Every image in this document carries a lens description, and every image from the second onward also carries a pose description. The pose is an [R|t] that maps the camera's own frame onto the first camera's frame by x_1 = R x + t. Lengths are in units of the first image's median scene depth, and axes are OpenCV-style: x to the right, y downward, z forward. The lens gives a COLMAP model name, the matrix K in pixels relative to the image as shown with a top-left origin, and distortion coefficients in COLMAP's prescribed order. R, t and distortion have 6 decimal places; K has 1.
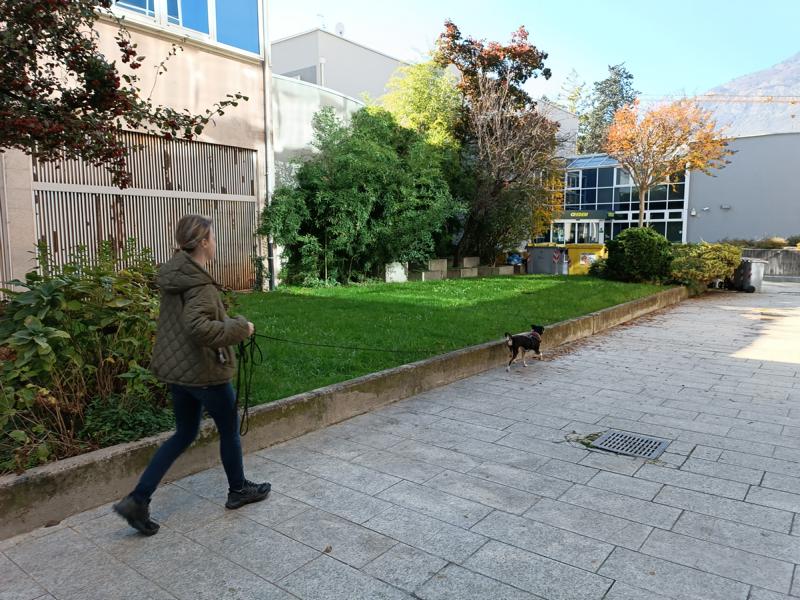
lens RADIAL K [[574.7, 0, 401.6], [0, 574.7, 303.7], [0, 0, 1]] dist [0.030070, -0.024384]
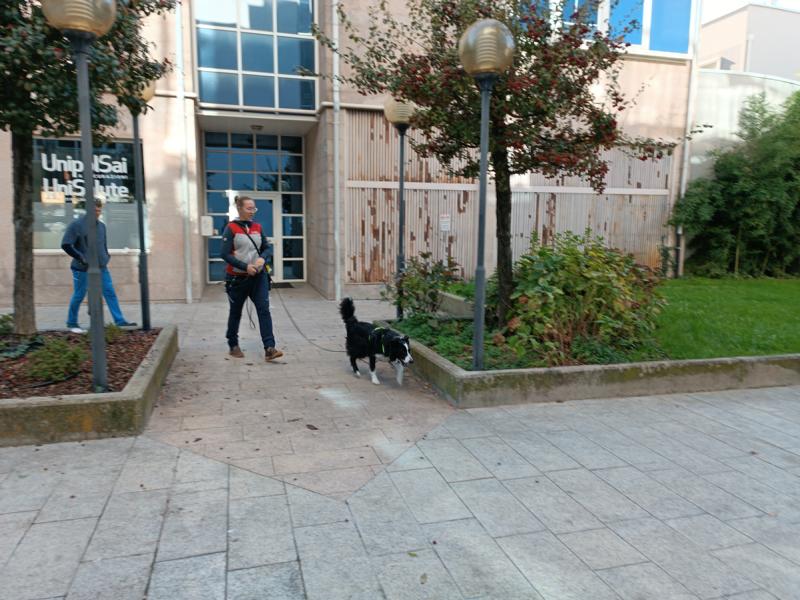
lens RADIAL K [[574.7, 0, 397.3], [0, 574.7, 303.0], [0, 0, 1]] dist [0.030070, -0.024384]
pose [[0.801421, 0.088375, -0.591535, -0.005724], [-0.078447, 0.996011, 0.042523, 0.016072], [0.592933, 0.012325, 0.805157, -0.153341]]
